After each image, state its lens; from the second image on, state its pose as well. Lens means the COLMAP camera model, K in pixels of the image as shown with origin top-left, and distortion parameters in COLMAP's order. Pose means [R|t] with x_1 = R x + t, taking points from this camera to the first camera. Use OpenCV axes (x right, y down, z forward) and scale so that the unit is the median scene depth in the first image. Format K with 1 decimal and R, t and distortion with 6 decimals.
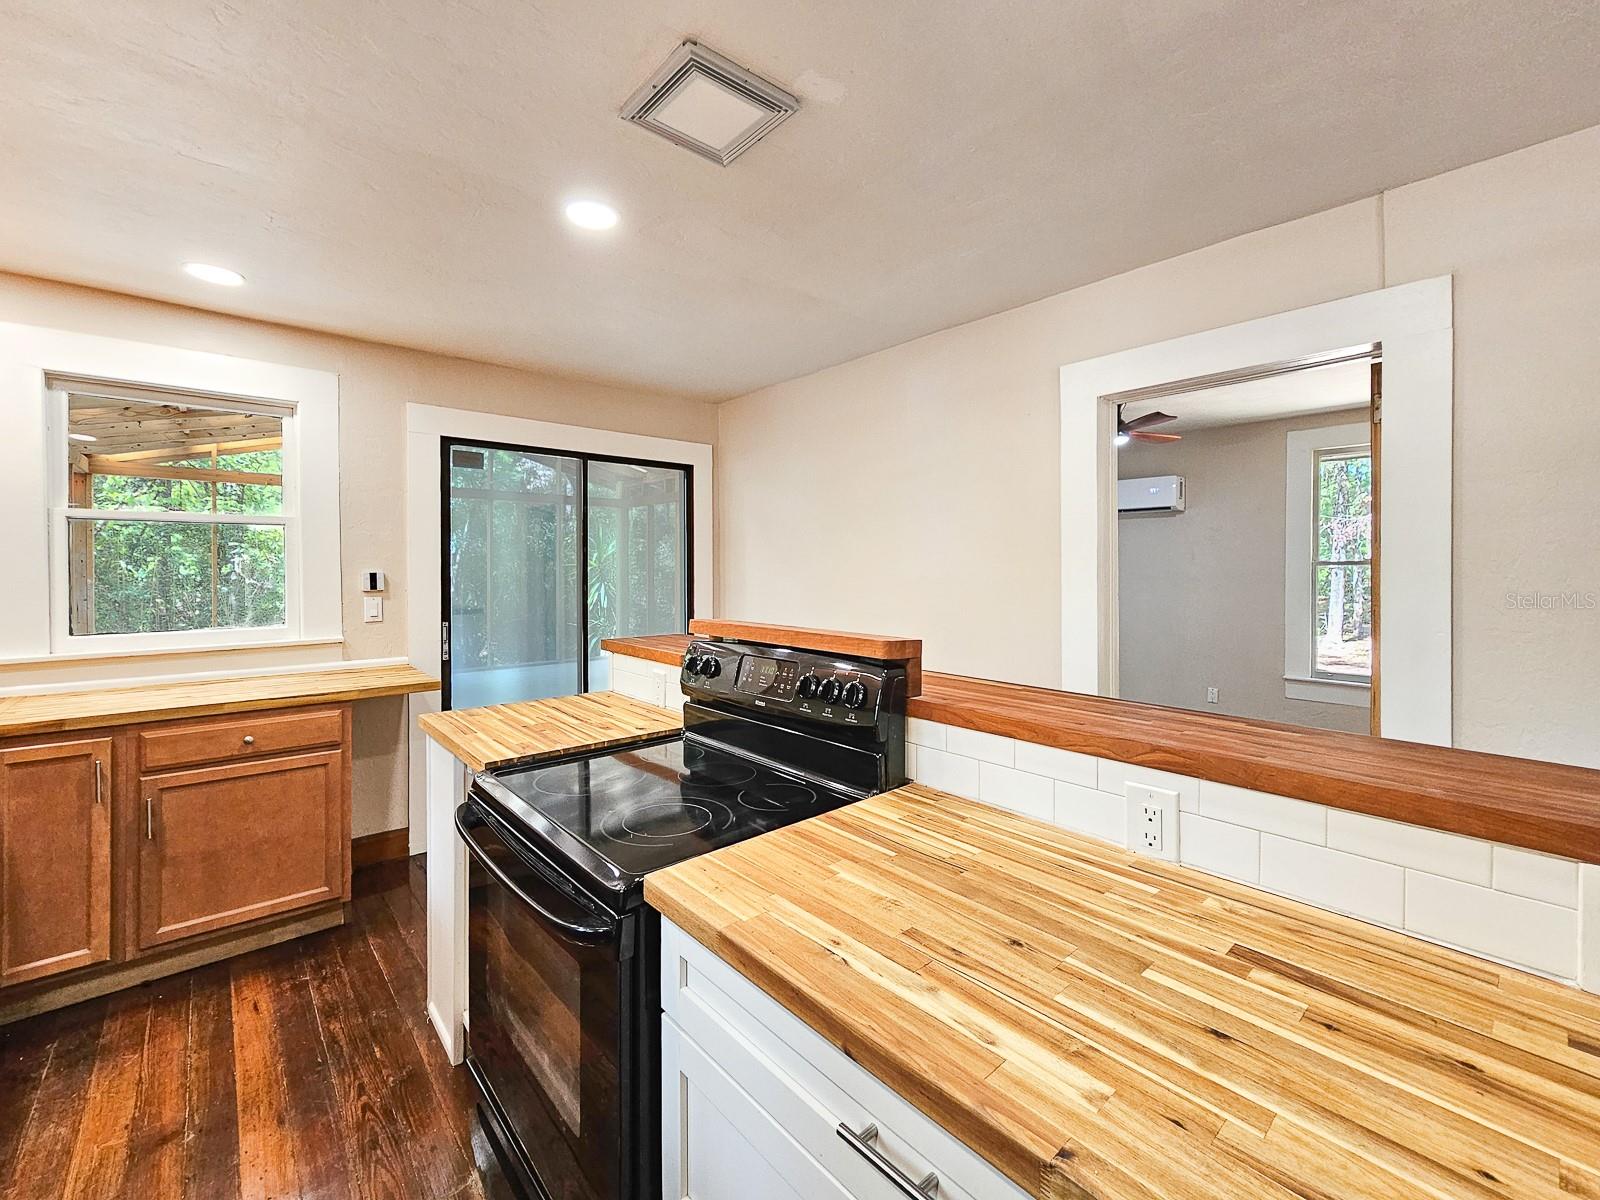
lens RADIAL K [[675.2, 0, 793.9], [0, 675.2, 570.7], [0, 0, 1]] dist [-0.000772, -0.000275]
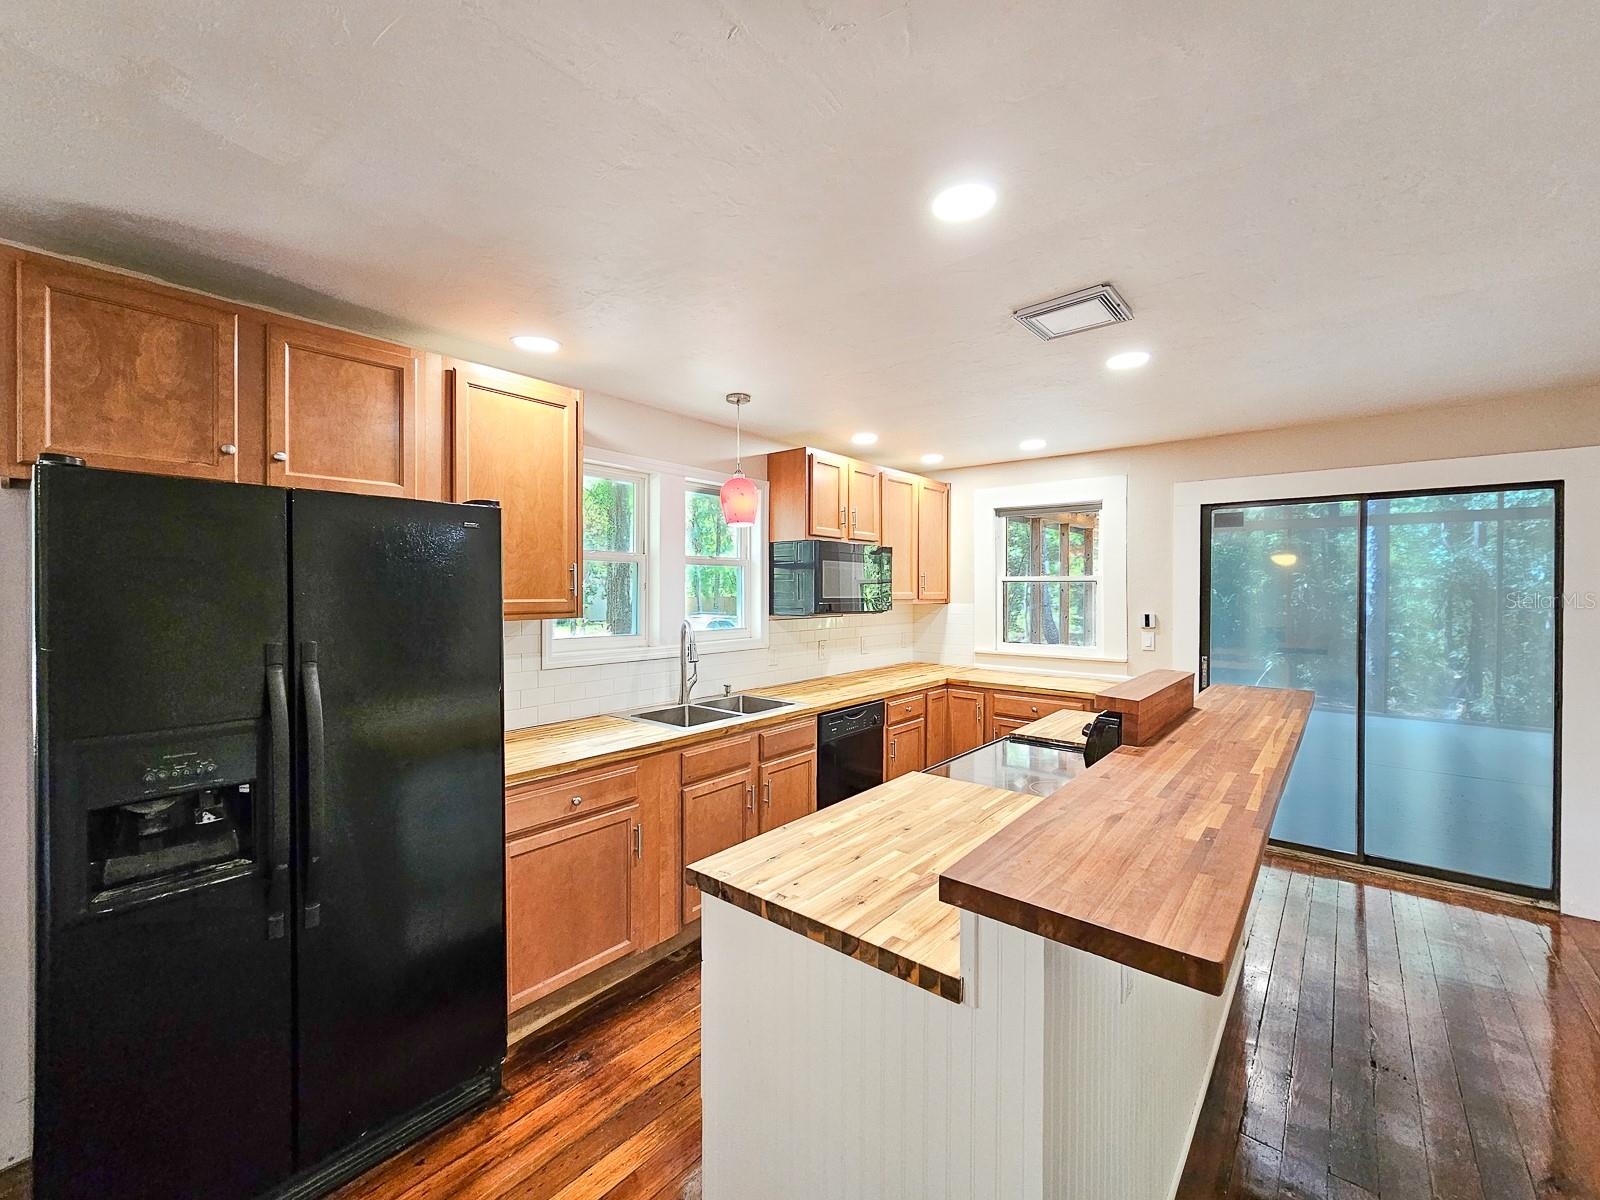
lens RADIAL K [[663.7, 0, 804.4], [0, 663.7, 591.6], [0, 0, 1]] dist [-0.000300, 0.000056]
pose [[0.158913, 0.008080, -0.987260, 0.713083], [-0.009379, 0.999934, 0.006674, -0.054091], [0.987248, 0.008199, 0.158978, 0.120503]]
